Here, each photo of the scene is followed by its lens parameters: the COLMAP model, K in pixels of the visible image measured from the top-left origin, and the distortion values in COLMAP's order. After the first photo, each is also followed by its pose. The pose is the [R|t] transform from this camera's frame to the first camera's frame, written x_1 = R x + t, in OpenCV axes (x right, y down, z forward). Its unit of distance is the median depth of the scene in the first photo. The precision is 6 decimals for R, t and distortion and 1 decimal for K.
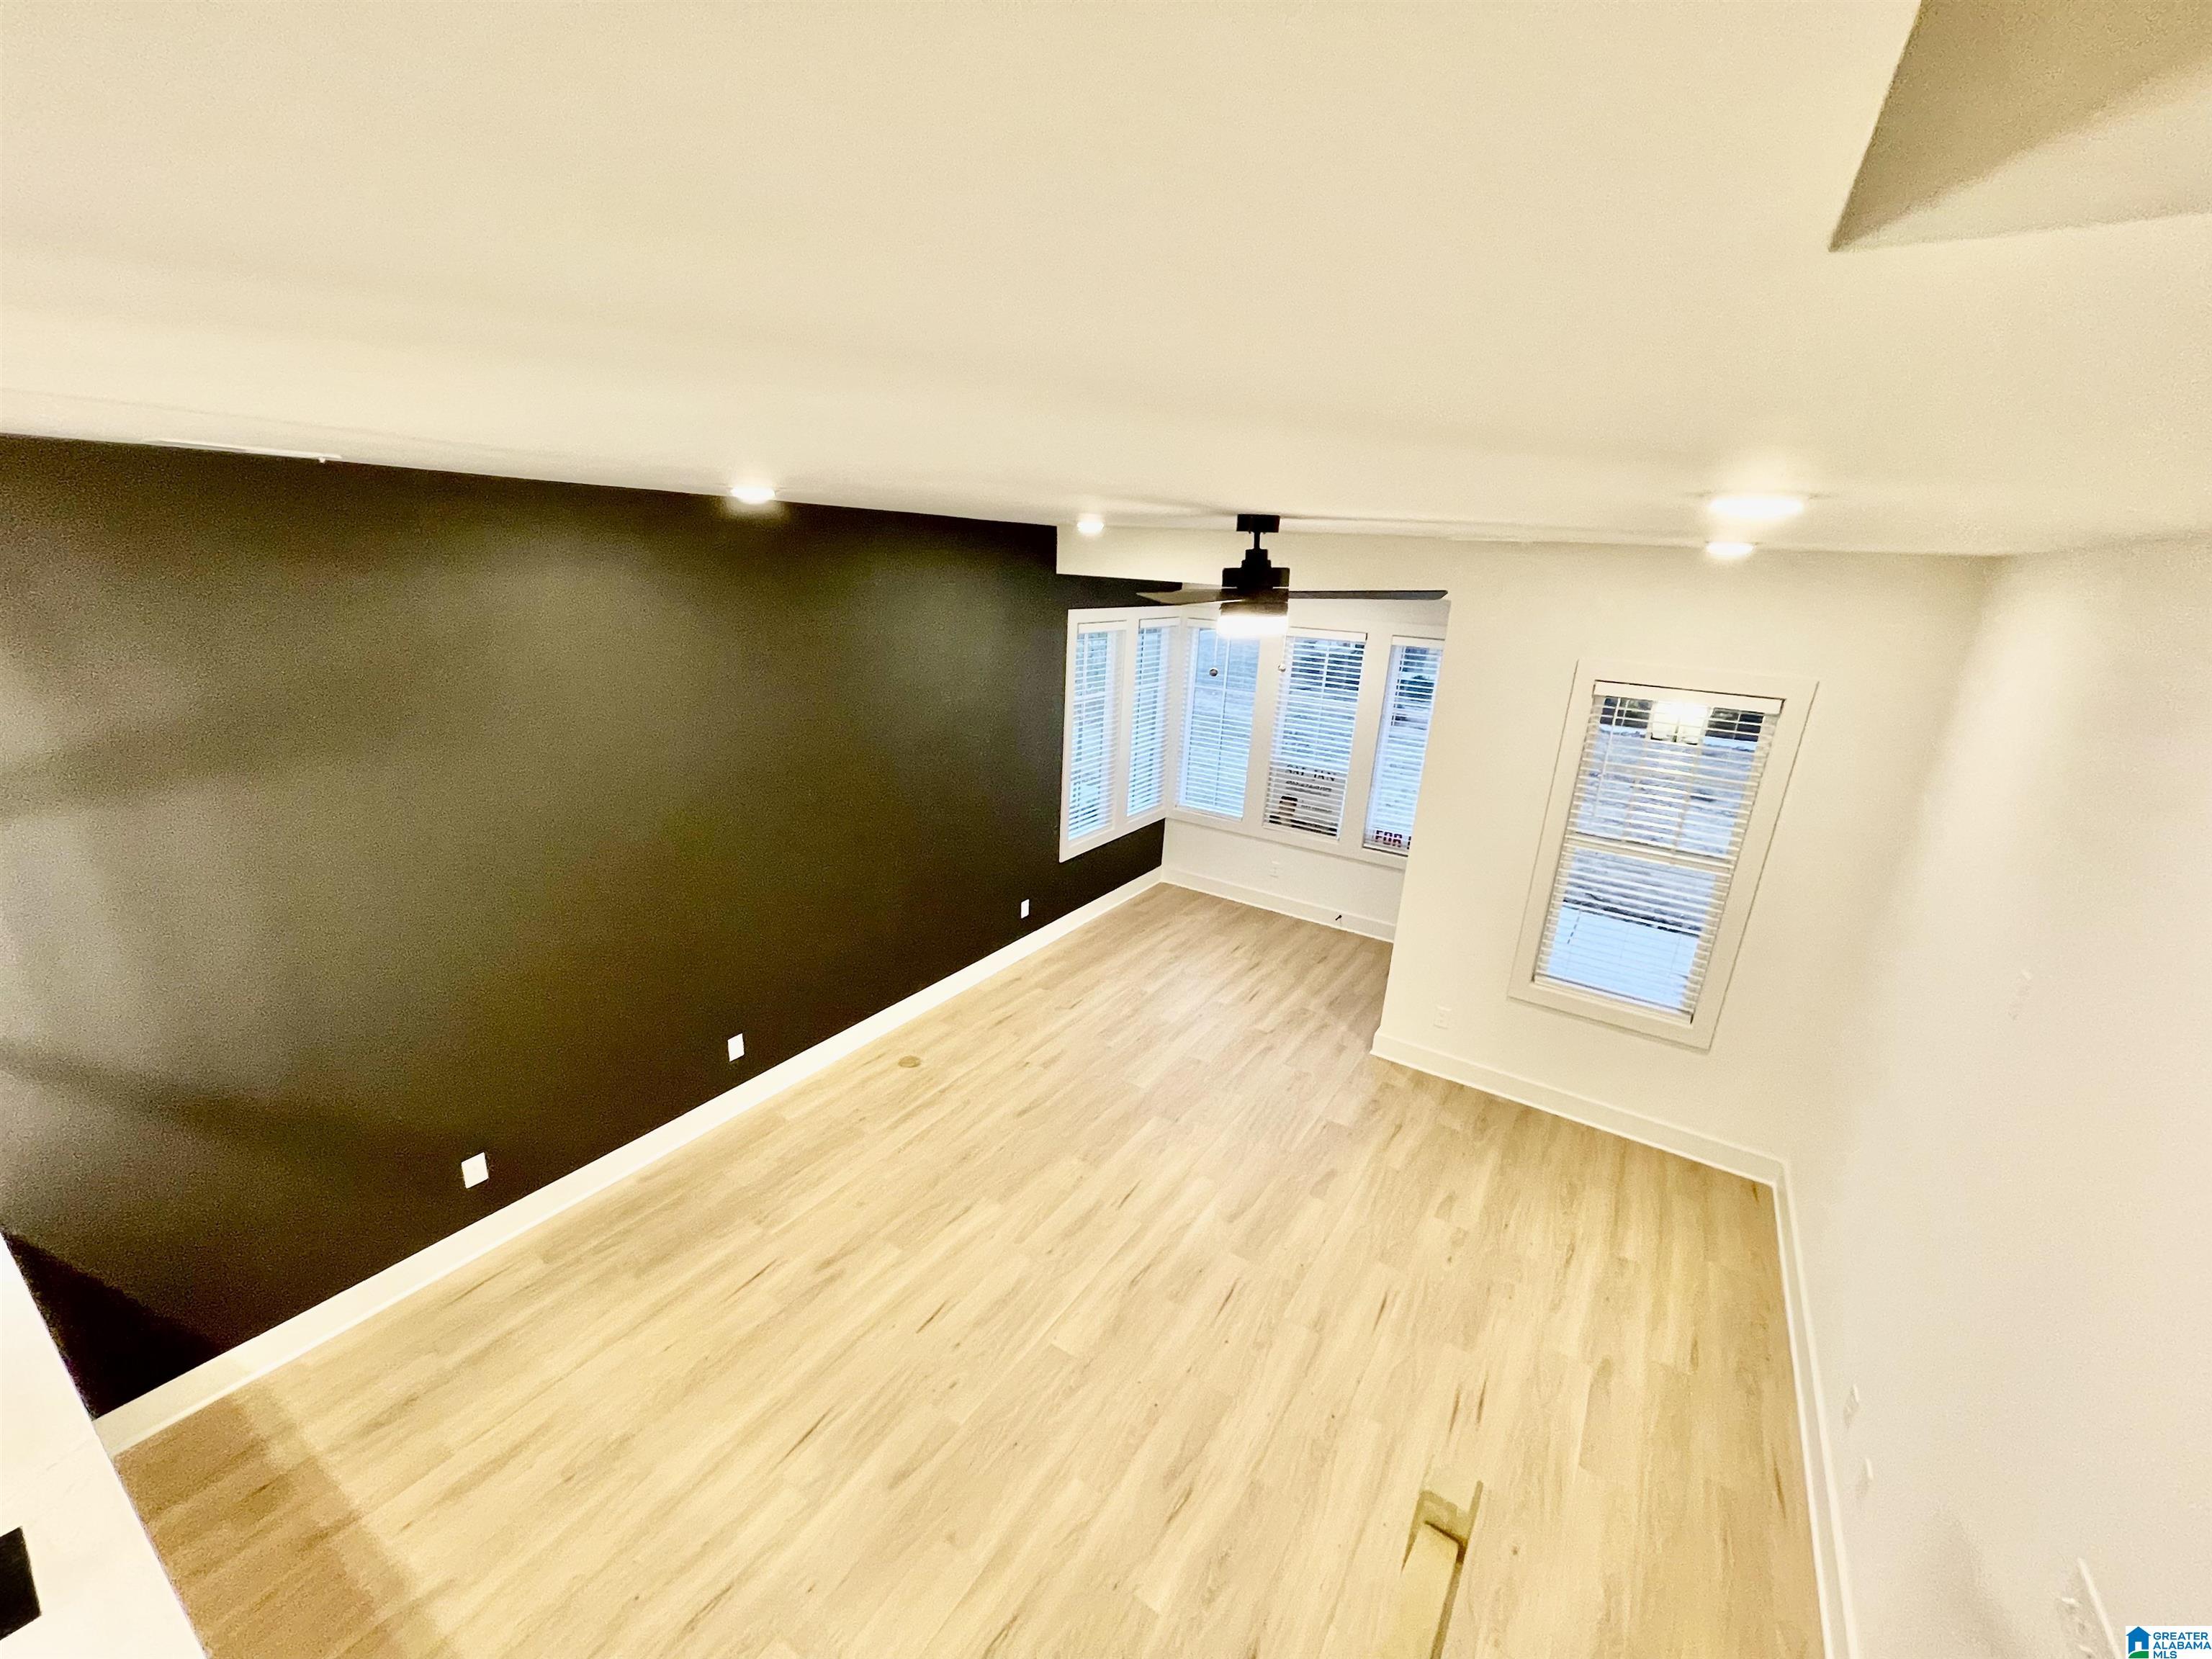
lens RADIAL K [[894.0, 0, 1109.9], [0, 894.0, 841.3], [0, 0, 1]] dist [-0.000205, -0.000224]
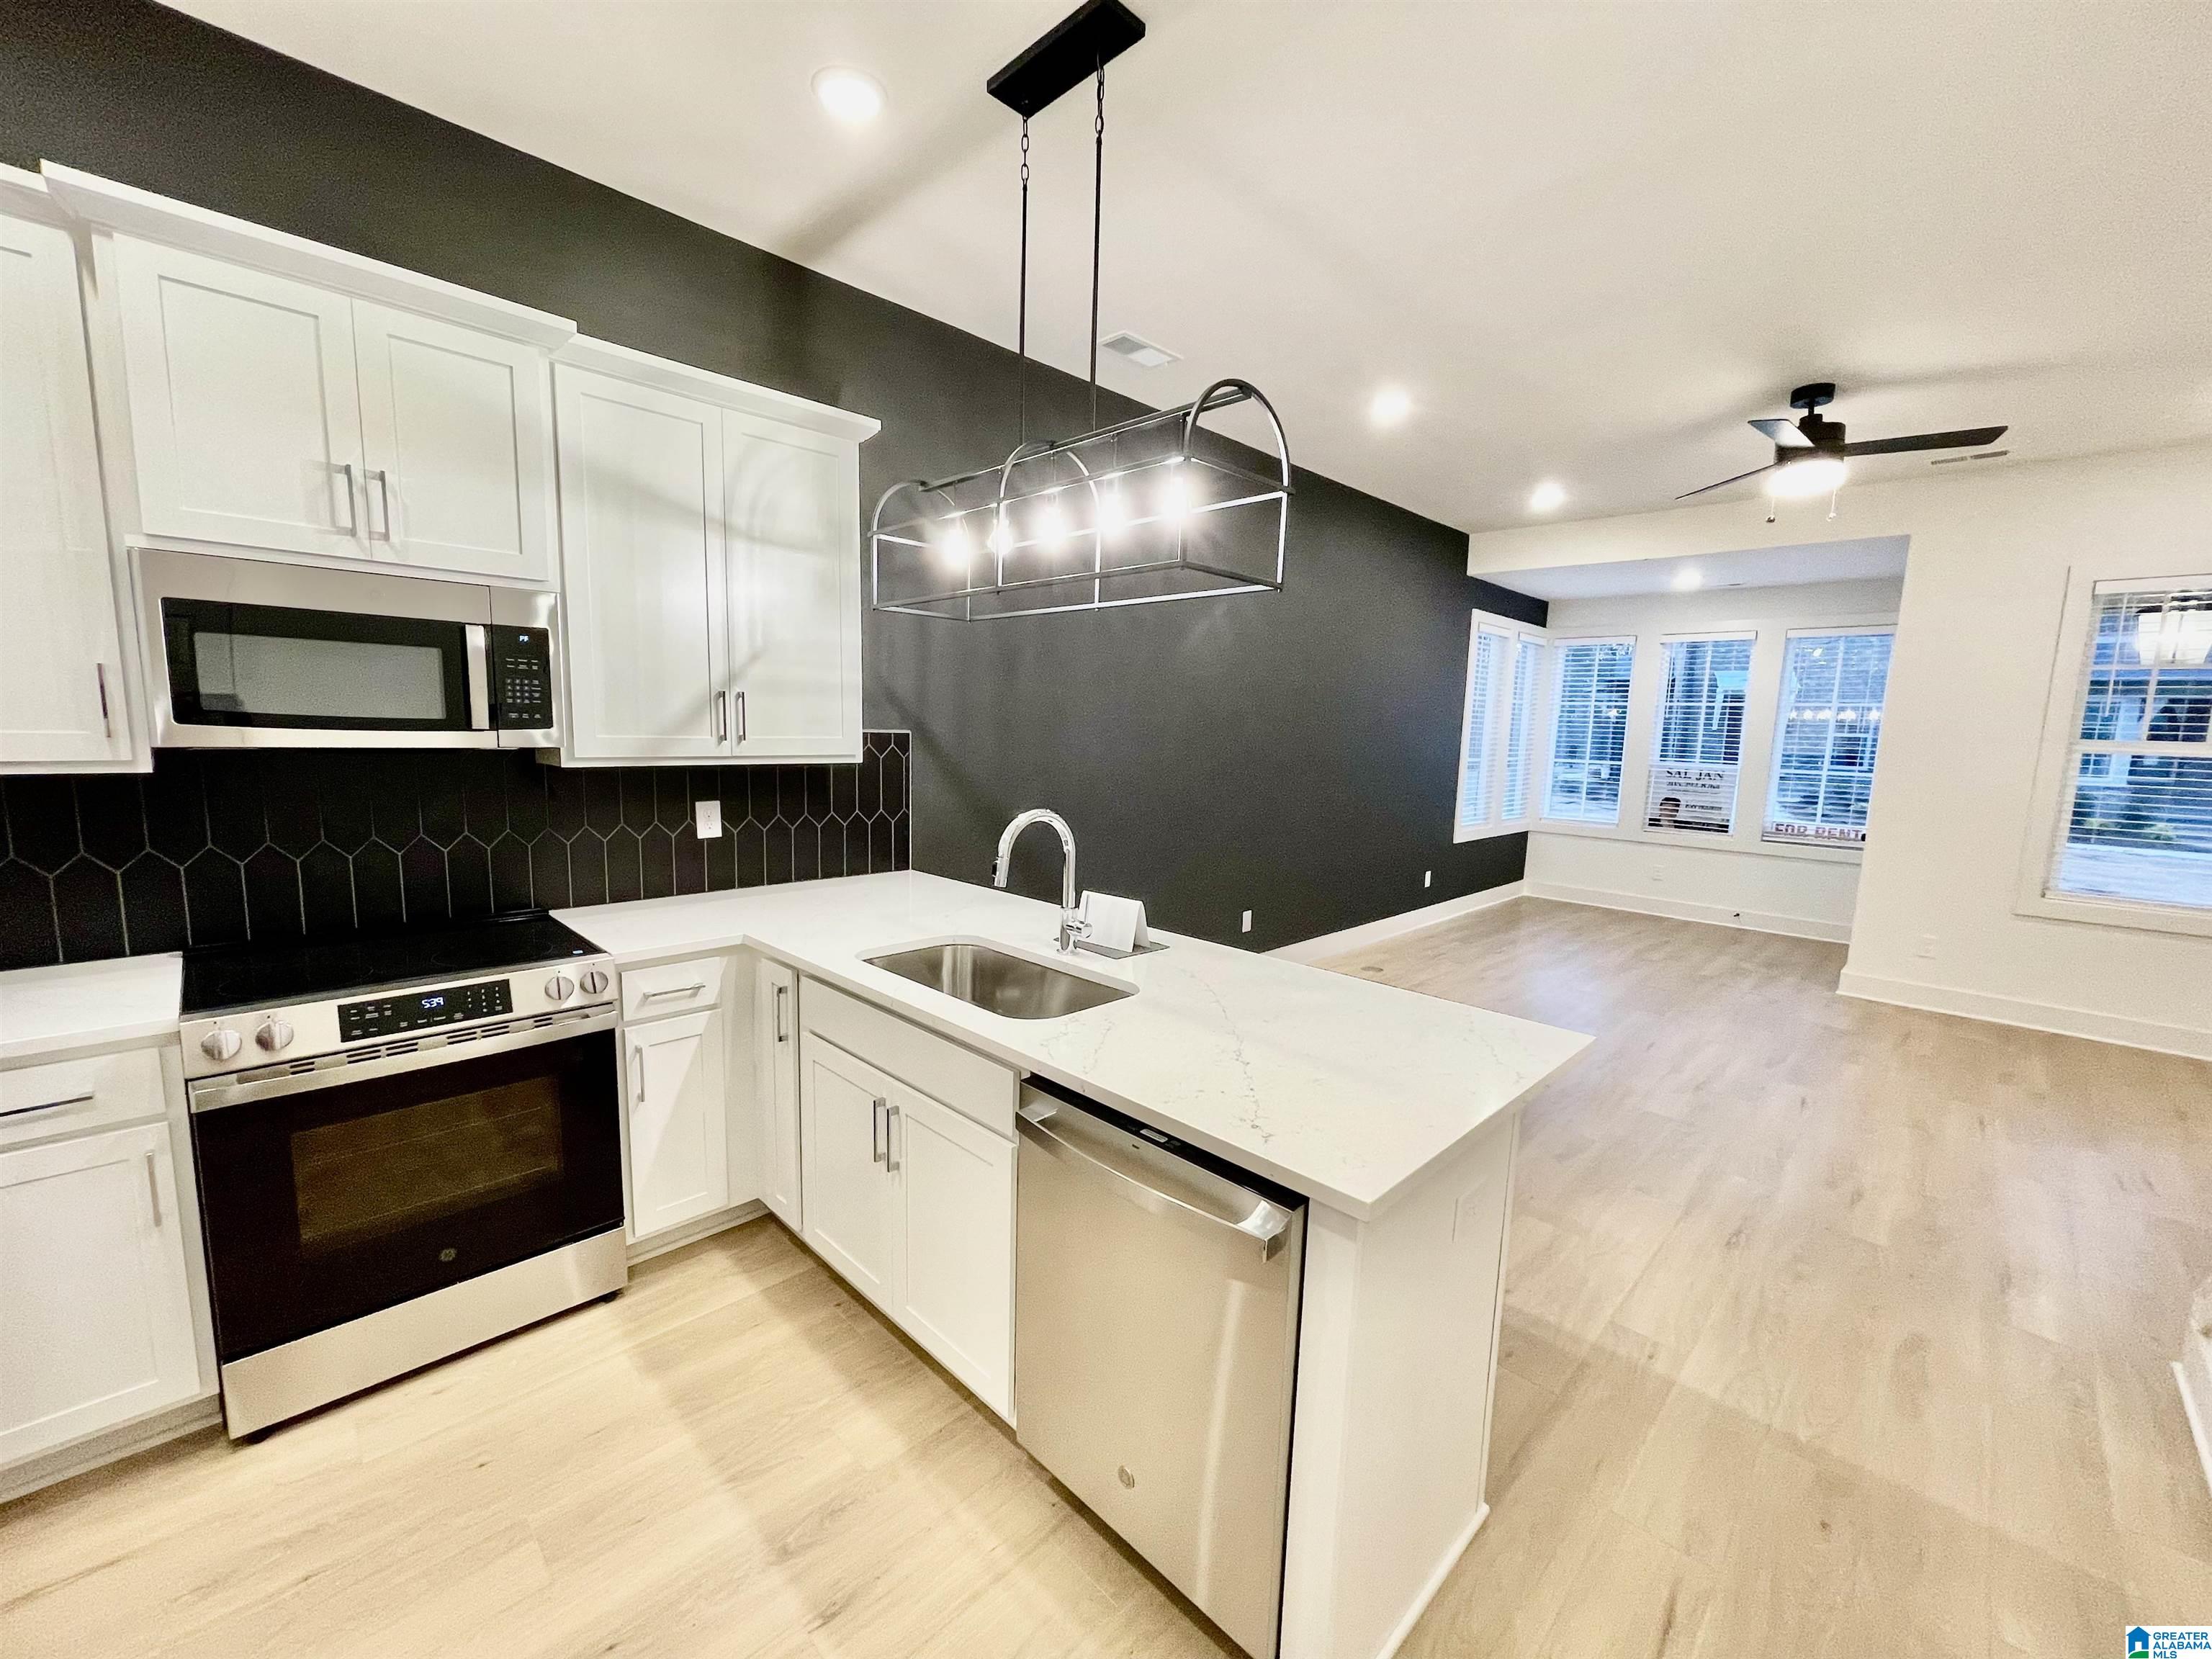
lens RADIAL K [[894.0, 0, 1106.8], [0, 894.0, 839.0], [0, 0, 1]] dist [-0.000205, -0.000224]
pose [[0.977941, 0.003596, -0.208850, -0.410791], [-0.043117, 0.981794, -0.184992, 0.403026], [0.204383, 0.189916, 0.960291, -0.202652]]
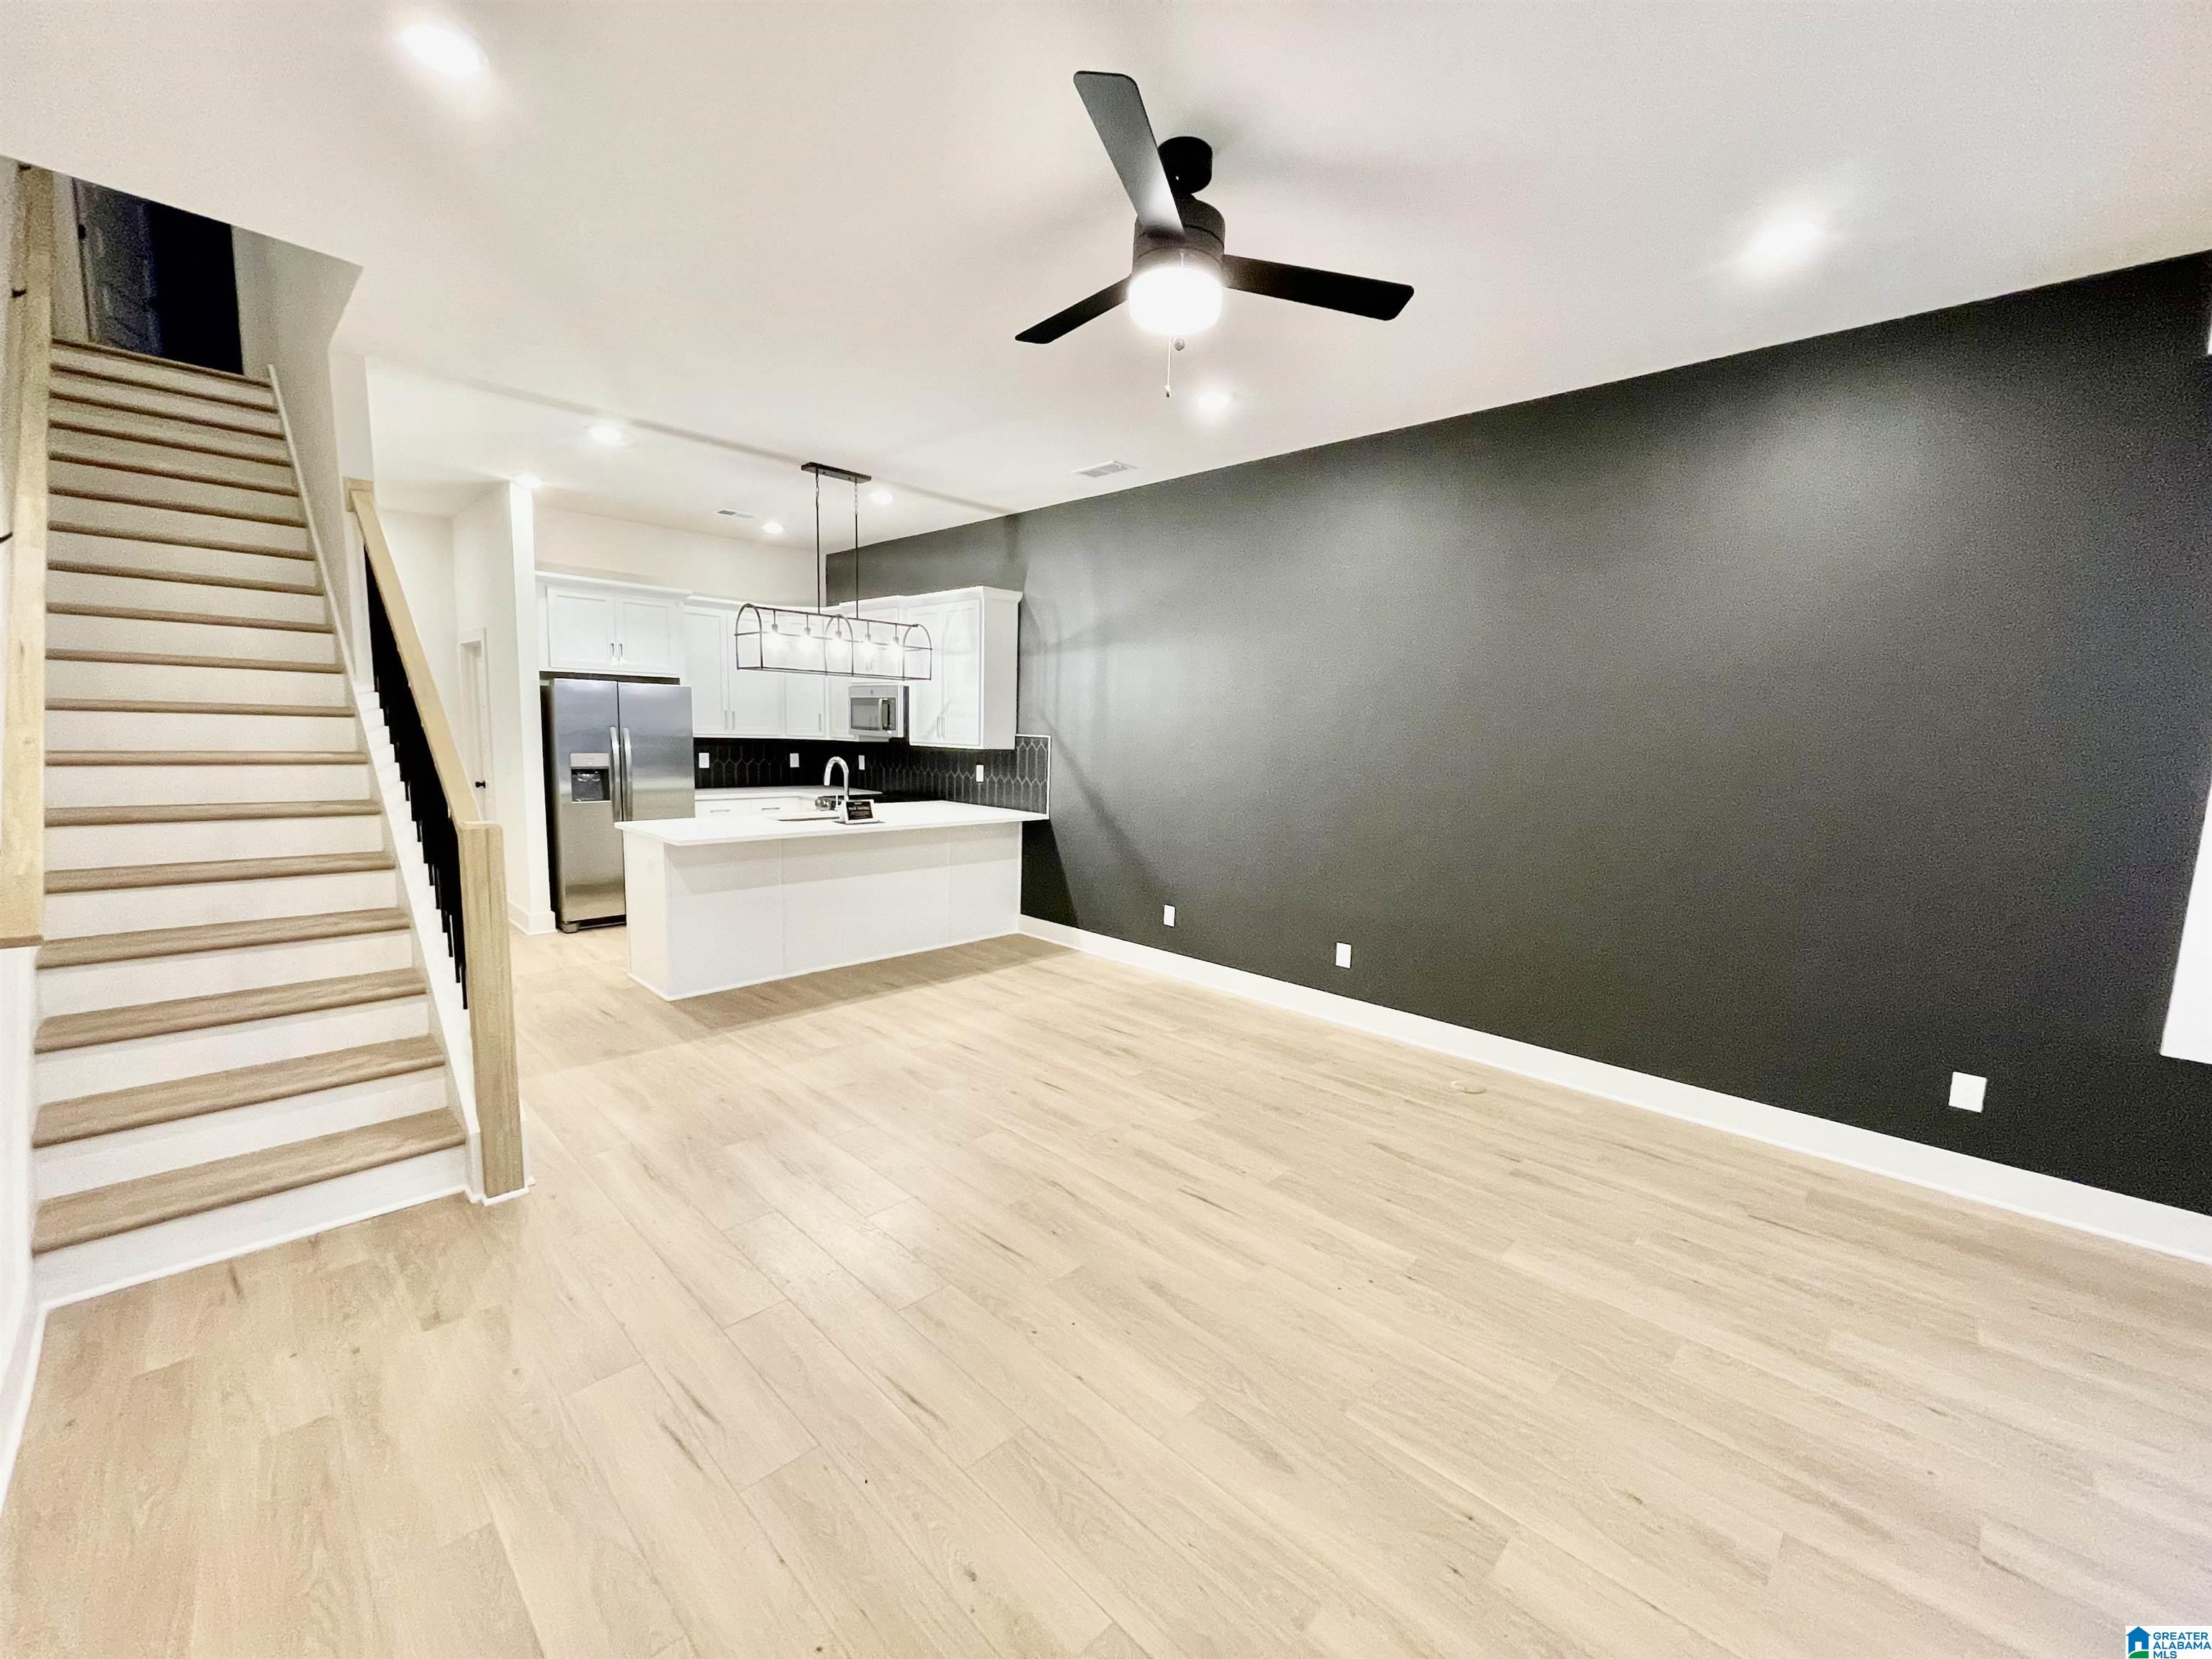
lens RADIAL K [[894.0, 0, 1106.2], [0, 894.0, 831.1], [0, 0, 1]] dist [-0.000205, -0.000224]
pose [[-0.193556, 0.062016, -0.979127, 0.757567], [-0.336409, 0.933301, 0.125616, 0.065040], [0.921610, 0.353700, -0.159783, 0.998454]]
